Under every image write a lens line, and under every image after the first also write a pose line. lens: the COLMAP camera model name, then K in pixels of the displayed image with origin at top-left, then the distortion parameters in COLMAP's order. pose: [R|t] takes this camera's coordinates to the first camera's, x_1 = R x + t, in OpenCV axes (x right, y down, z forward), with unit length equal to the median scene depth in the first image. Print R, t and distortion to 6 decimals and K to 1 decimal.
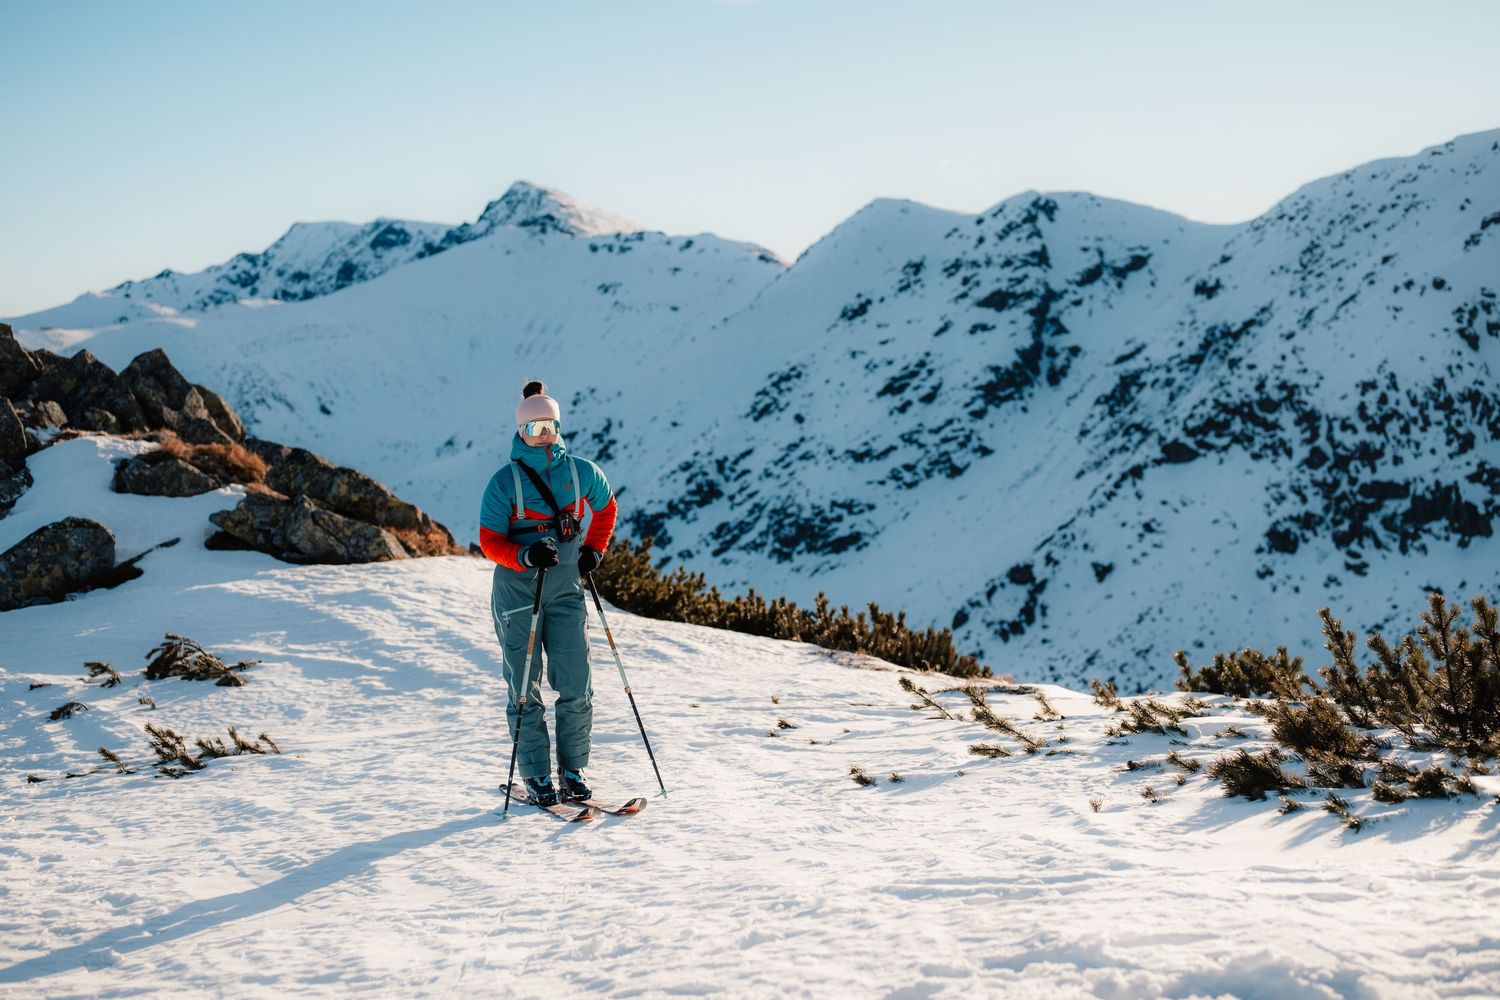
lens RADIAL K [[2164.3, 0, 747.4], [0, 2164.3, 511.2], [0, 0, 1]] dist [0.007001, 0.000000]
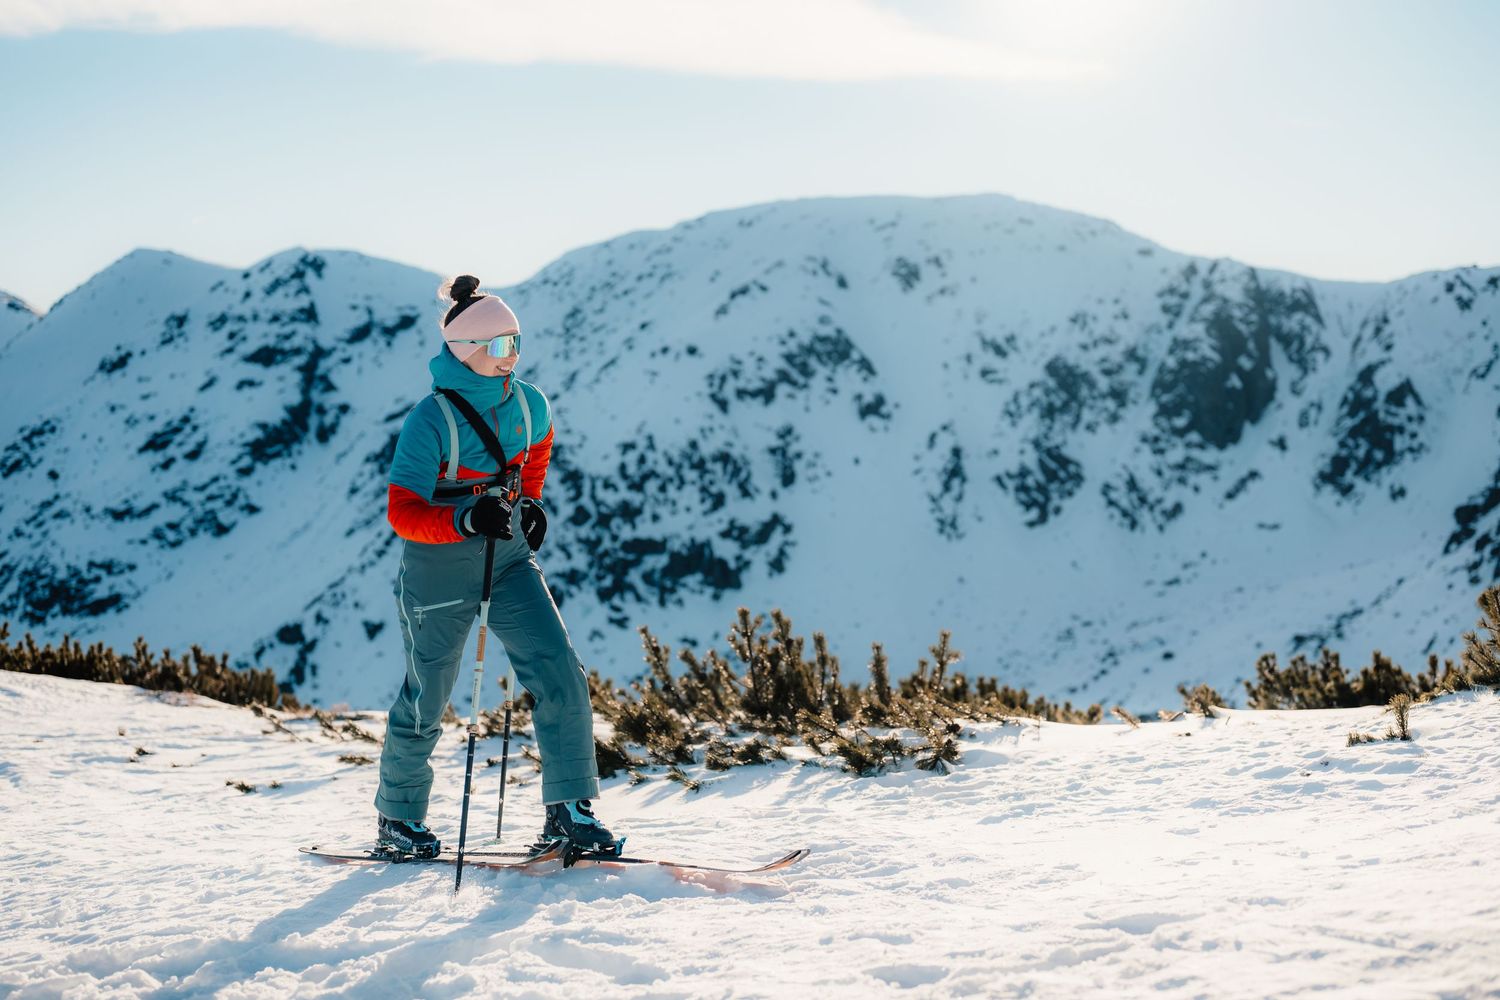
lens RADIAL K [[2164.3, 0, 743.2], [0, 2164.3, 491.7], [0, 0, 1]] dist [0.007001, 0.000000]
pose [[0.945370, 0.002643, 0.325988, -0.061267], [0.009013, 0.999373, -0.034241, 0.013925], [-0.325874, 0.035308, 0.944754, -0.110885]]
